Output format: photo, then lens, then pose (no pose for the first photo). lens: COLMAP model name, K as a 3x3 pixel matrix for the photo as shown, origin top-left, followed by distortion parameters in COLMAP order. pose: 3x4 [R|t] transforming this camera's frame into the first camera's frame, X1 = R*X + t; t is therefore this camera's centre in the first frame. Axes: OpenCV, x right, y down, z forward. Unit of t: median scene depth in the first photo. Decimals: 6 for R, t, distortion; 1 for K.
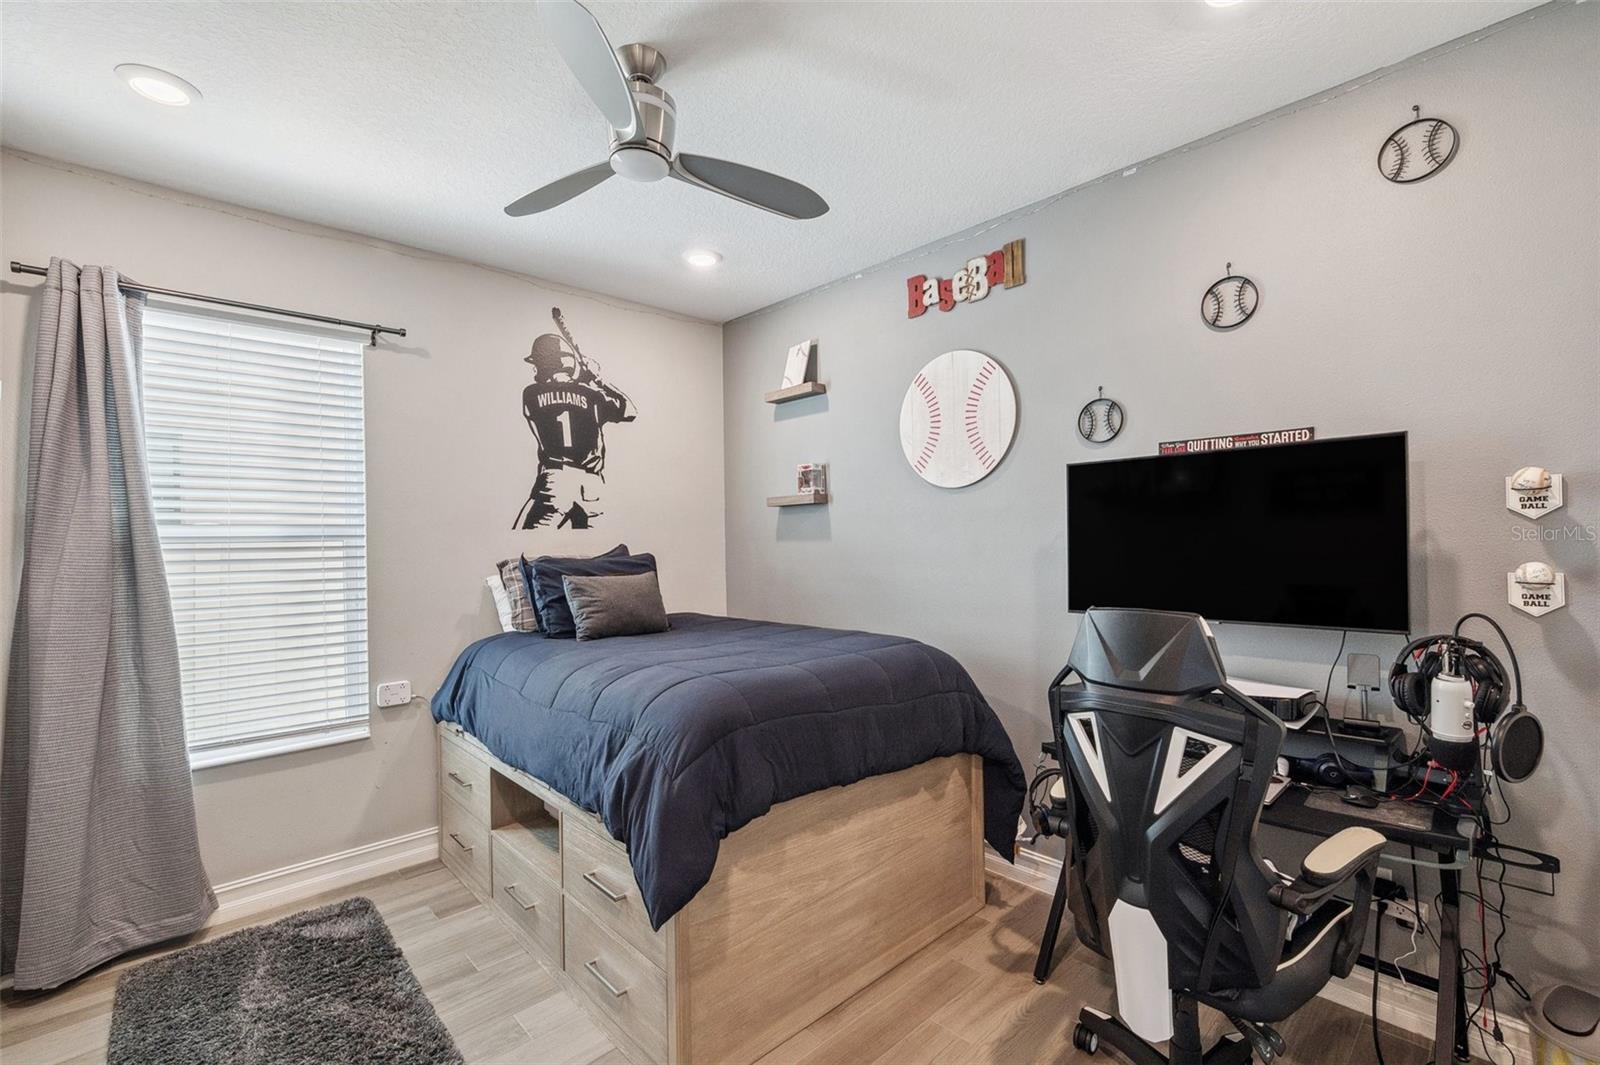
lens RADIAL K [[686.7, 0, 803.3], [0, 686.7, 539.1], [0, 0, 1]] dist [0.002433, -0.000459]
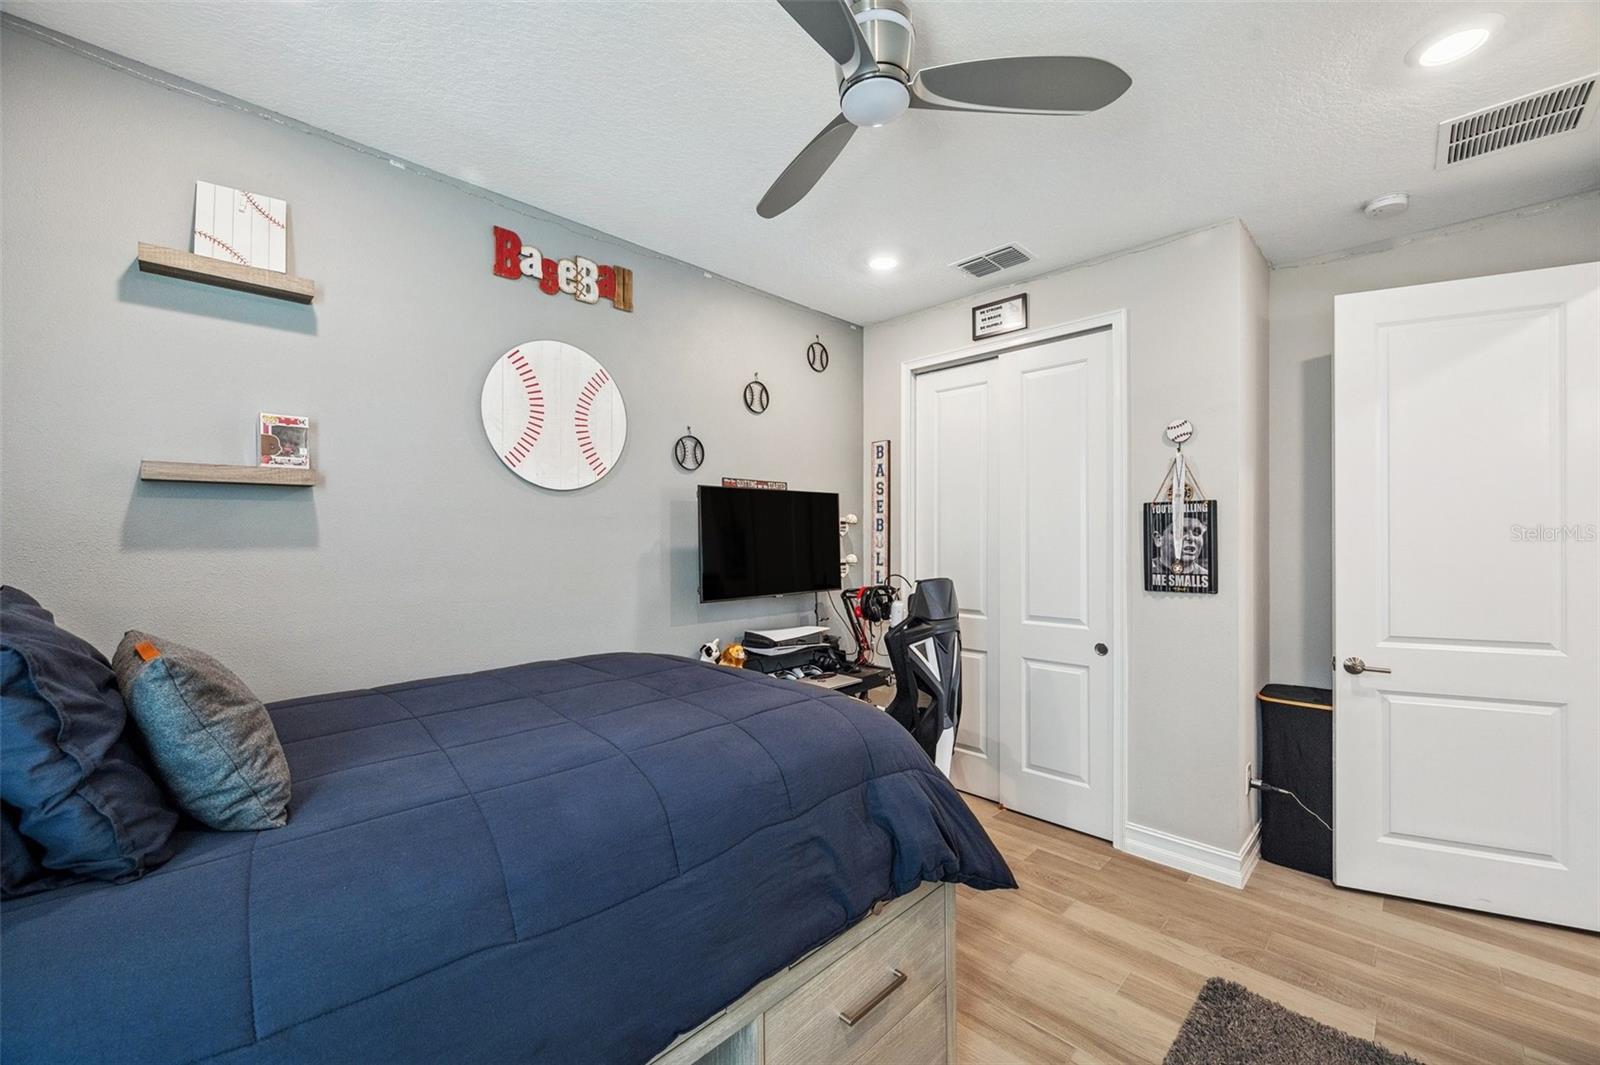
lens RADIAL K [[639.5, 0, 802.5], [0, 639.5, 525.0], [0, 0, 1]] dist [0.000021, 0.000148]
pose [[-0.031708, 0.030177, 0.999042, -0.656781], [0.001442, 0.999544, -0.030146, -0.001560], [-0.999496, 0.000485, -0.031737, 0.718102]]
